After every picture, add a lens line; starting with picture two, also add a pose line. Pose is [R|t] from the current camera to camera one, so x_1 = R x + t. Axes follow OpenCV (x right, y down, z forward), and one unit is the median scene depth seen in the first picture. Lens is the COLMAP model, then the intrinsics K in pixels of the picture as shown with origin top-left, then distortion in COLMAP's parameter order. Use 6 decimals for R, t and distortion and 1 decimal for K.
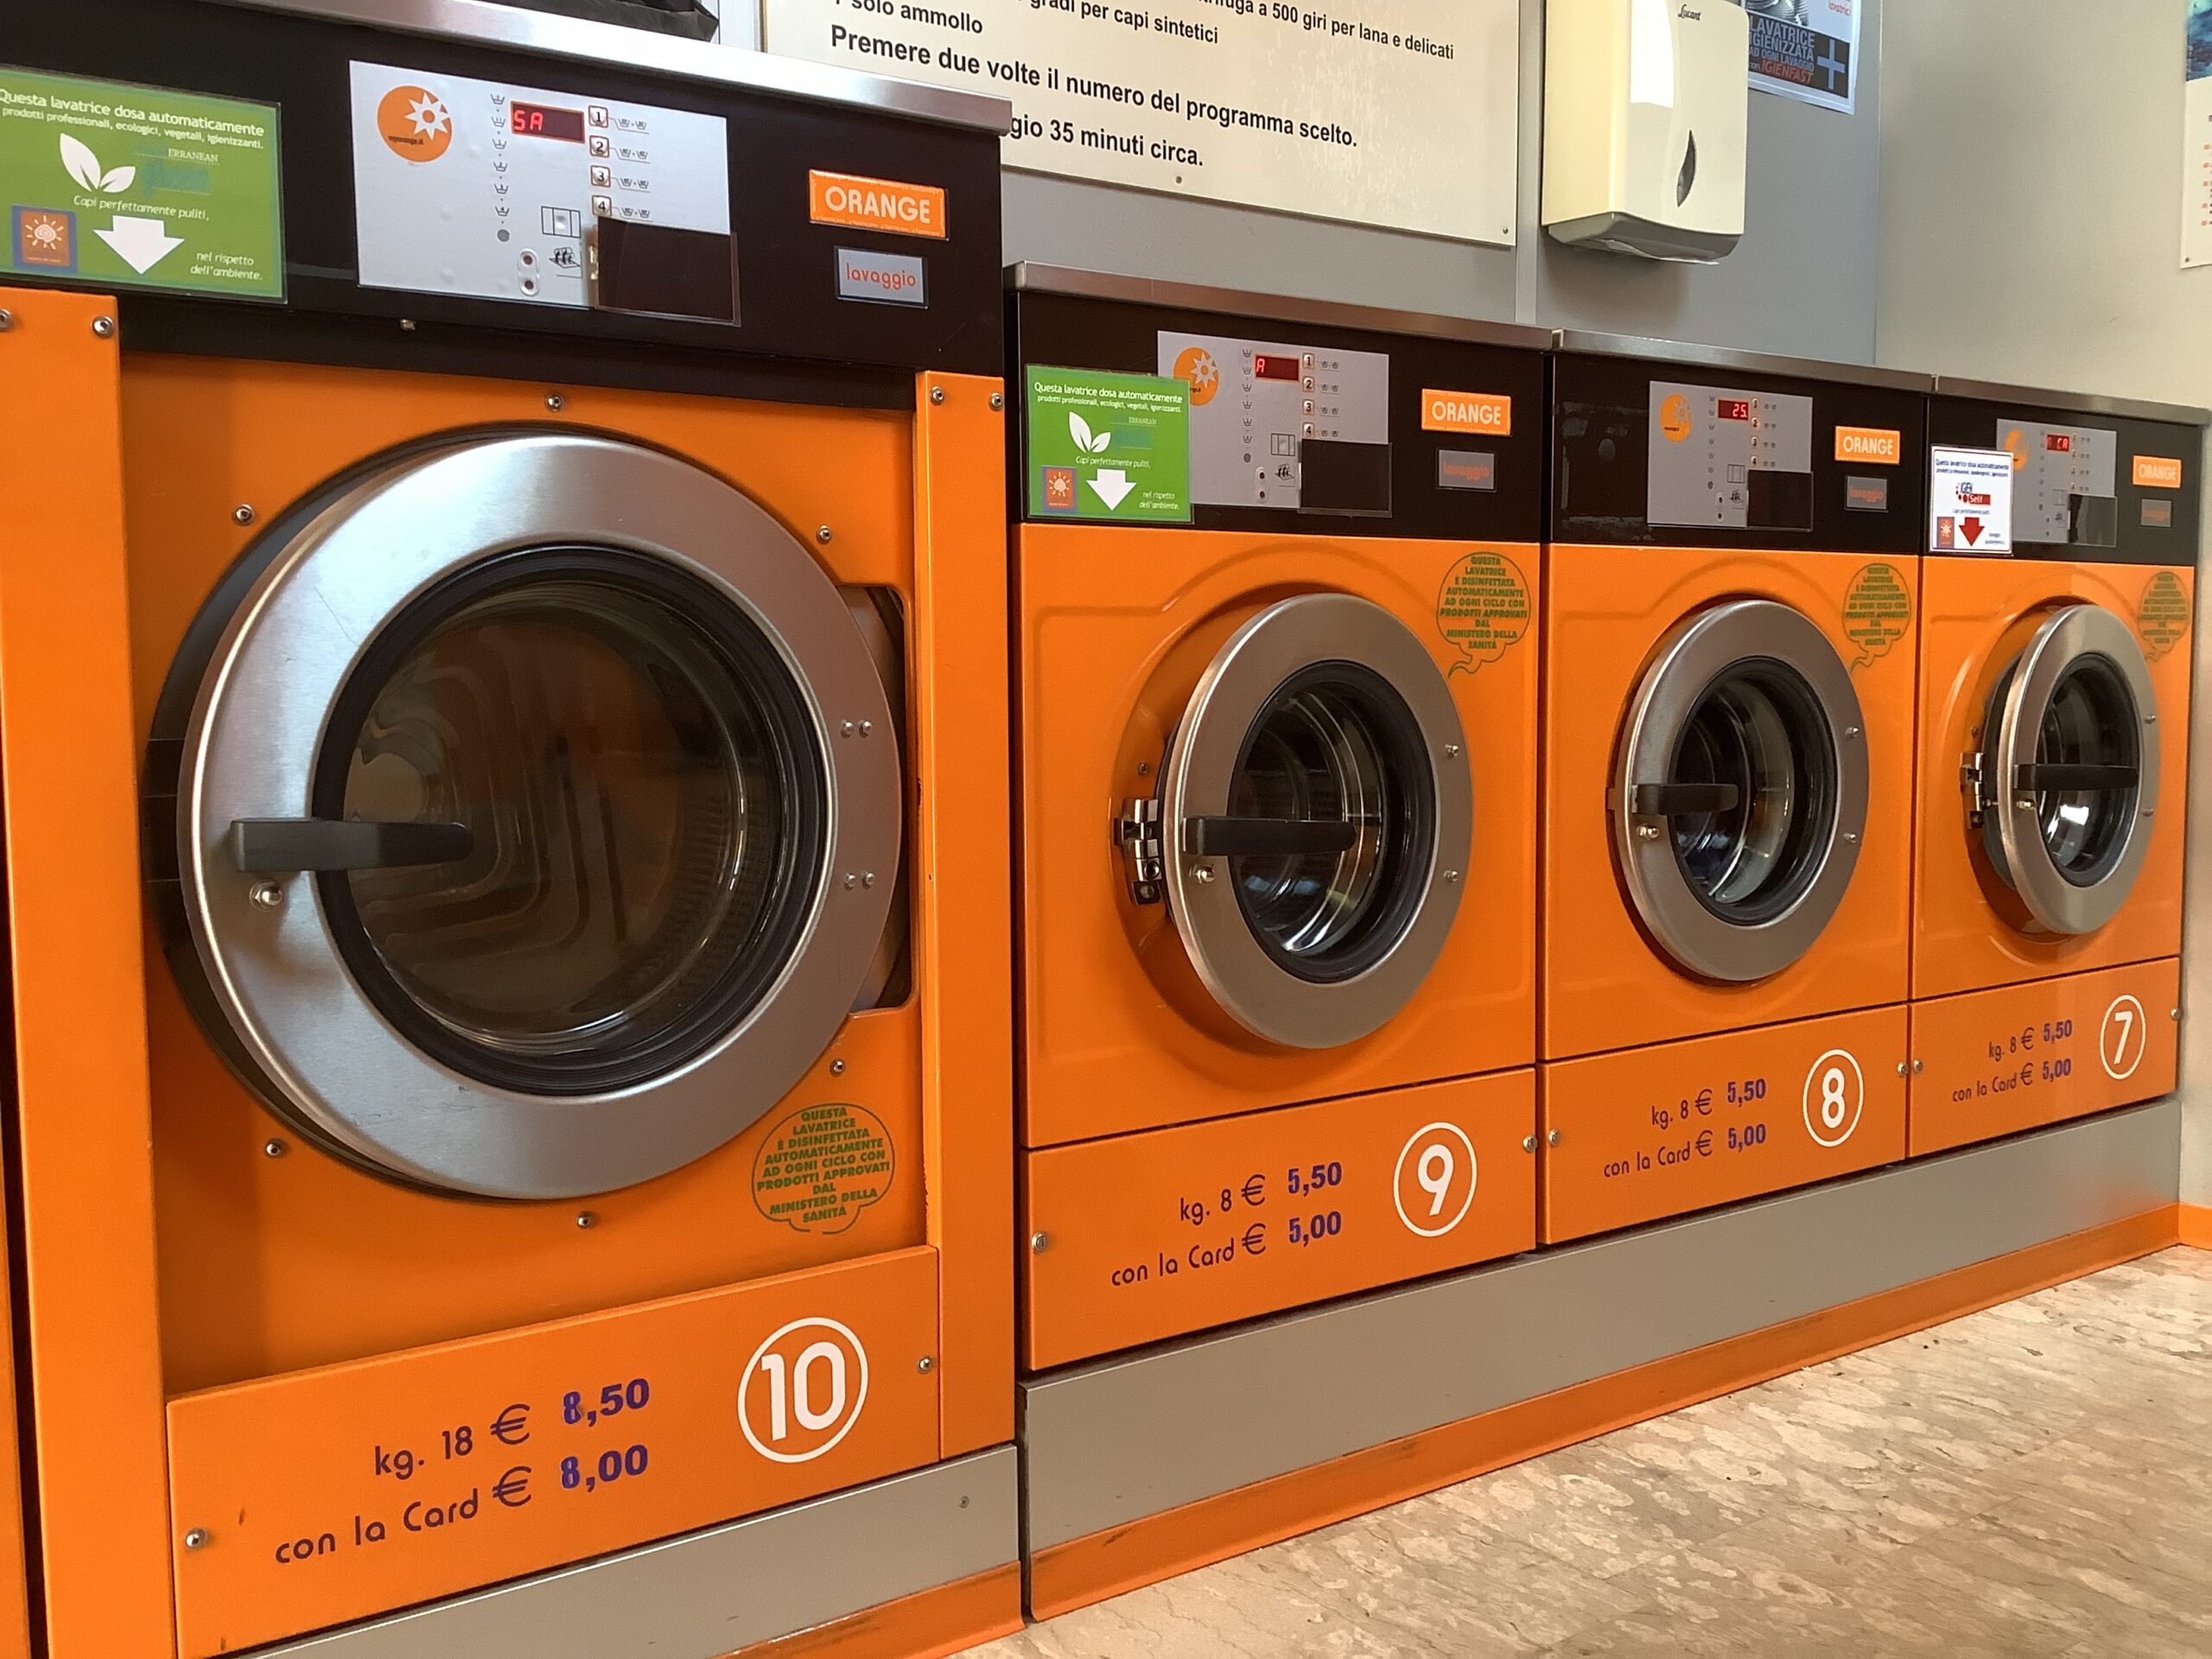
lens RADIAL K [[2012.7, 0, 1106.0], [0, 2012.7, 829.5], [0, 0, 1]] dist [0.139004, -0.322496]
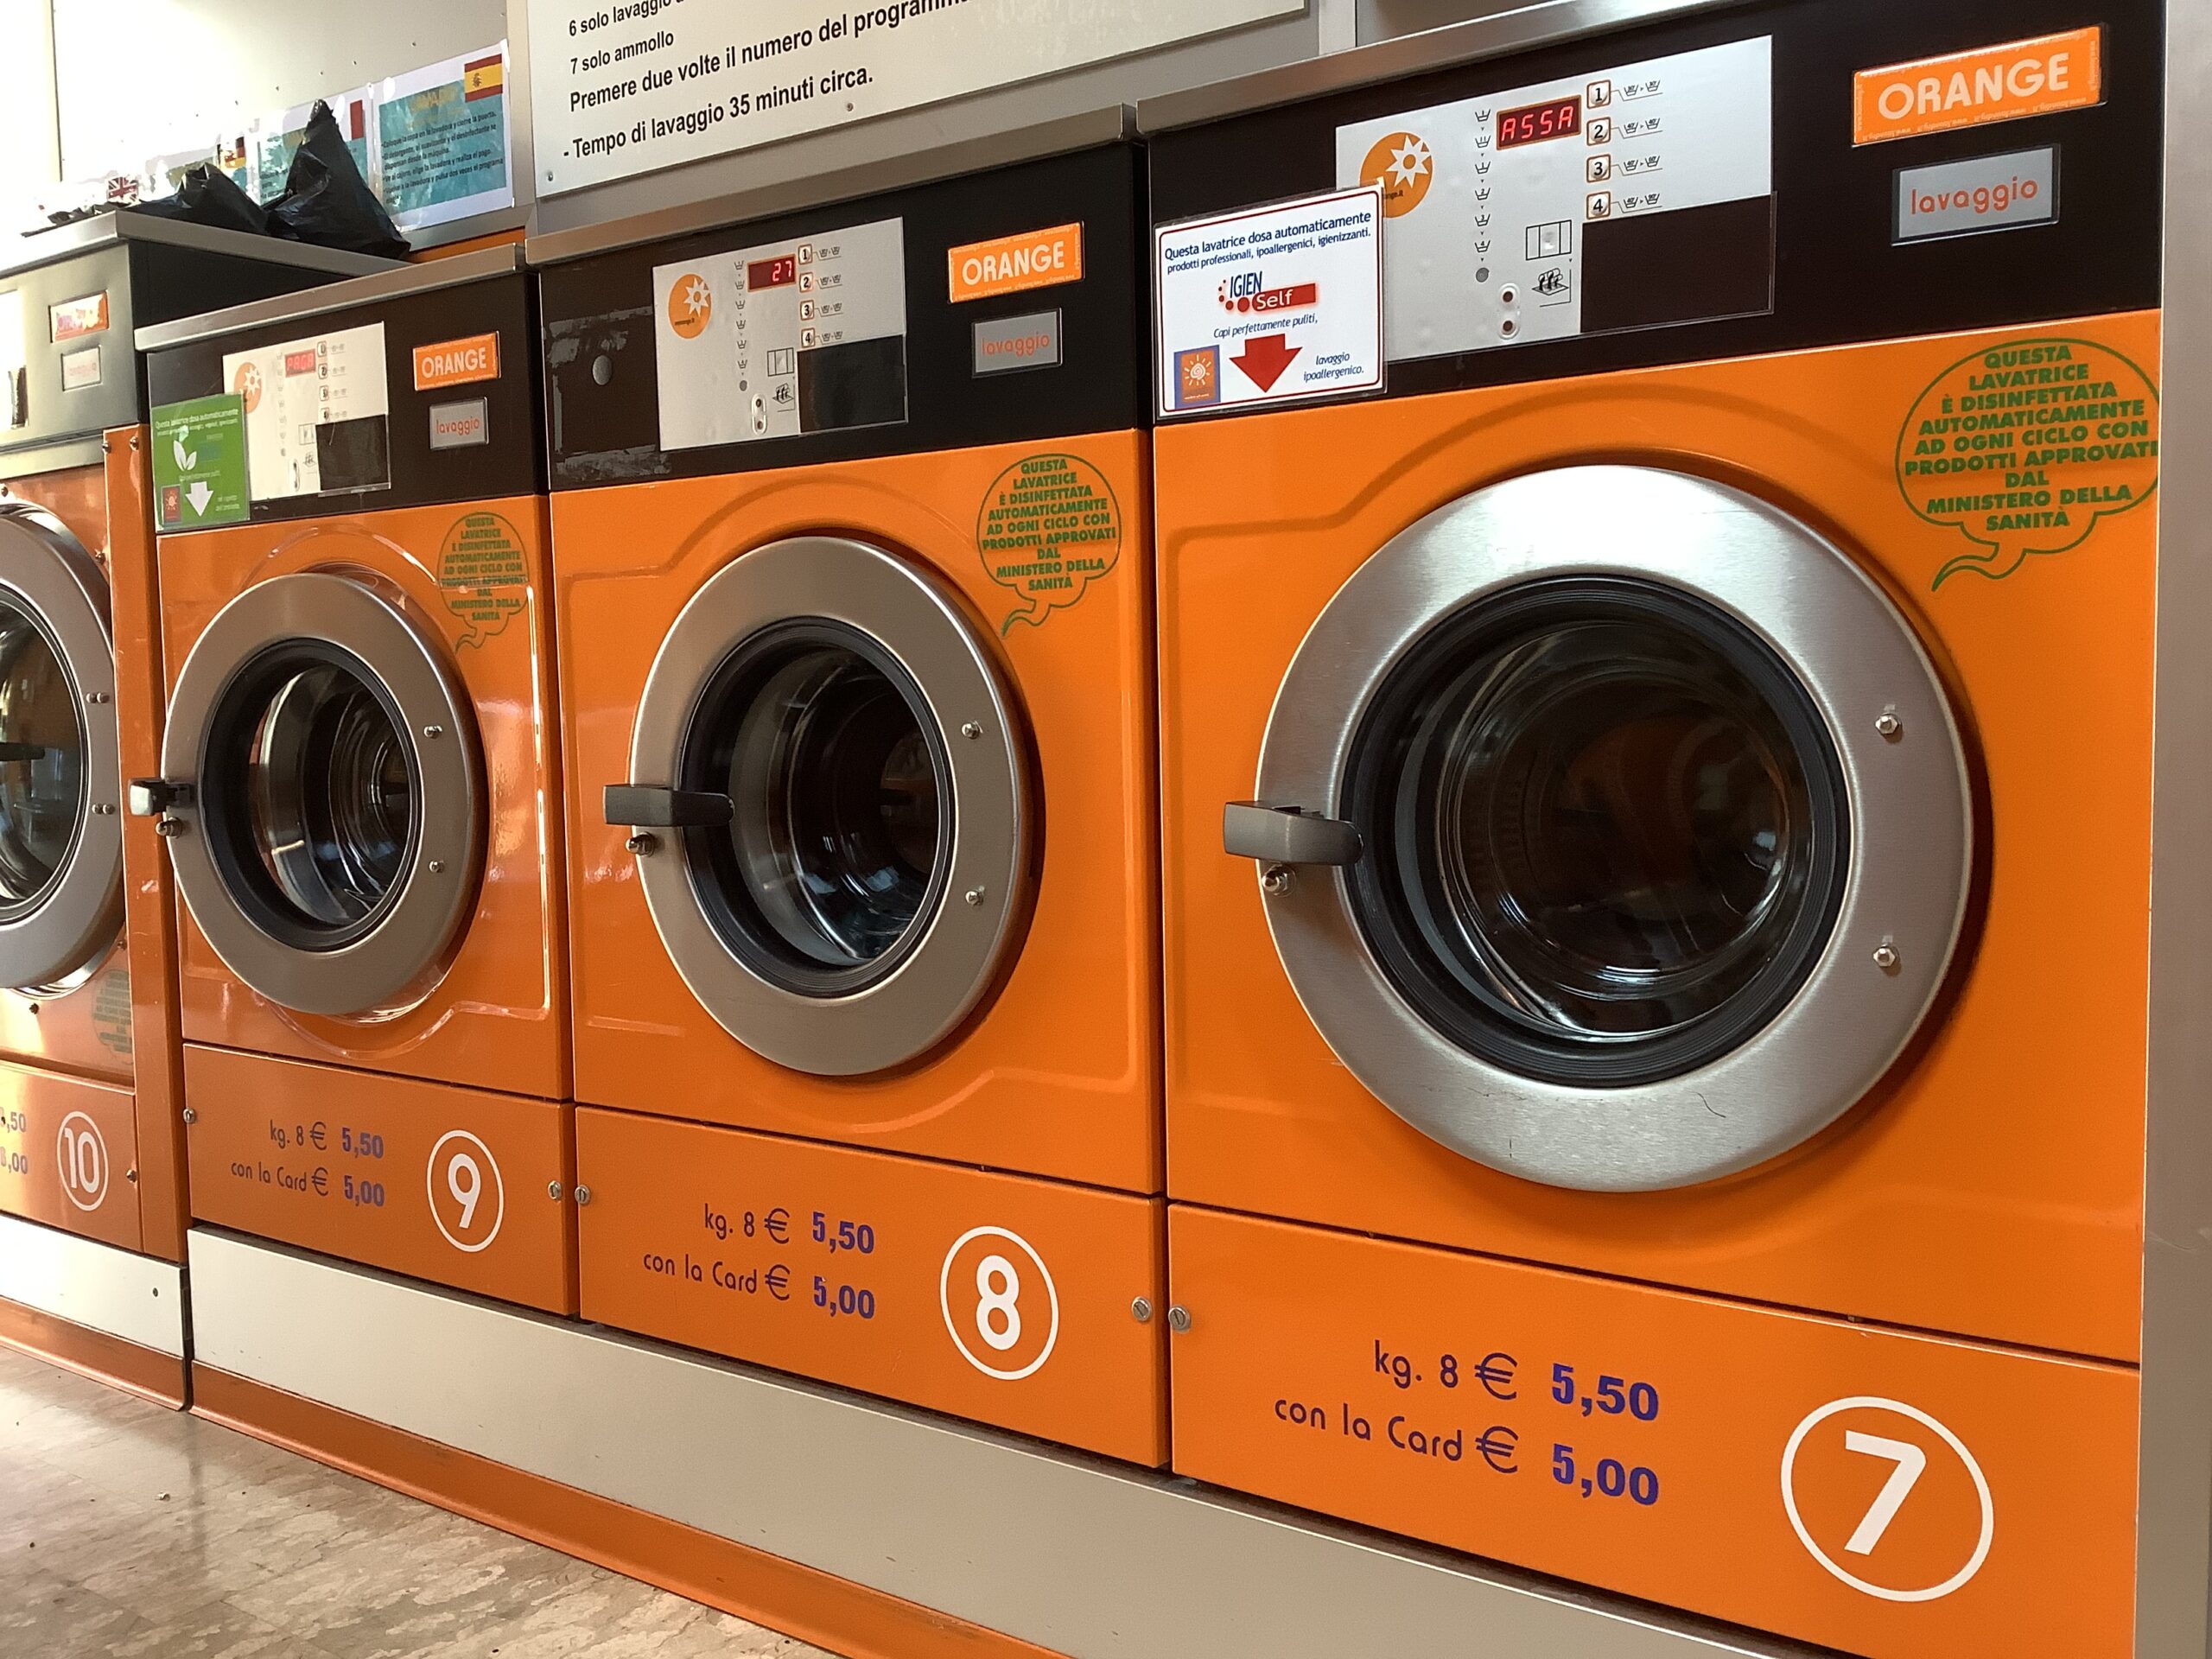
lens RADIAL K [[1966.3, 0, 1106.0], [0, 1966.3, 829.5], [0, 0, 1]] dist [0.129687, -0.287685]
pose [[0.319925, 0.075602, -0.944422, 0.984778], [-0.055752, 0.996586, 0.060891, -0.058361], [0.945801, 0.033173, 0.323047, 0.864716]]
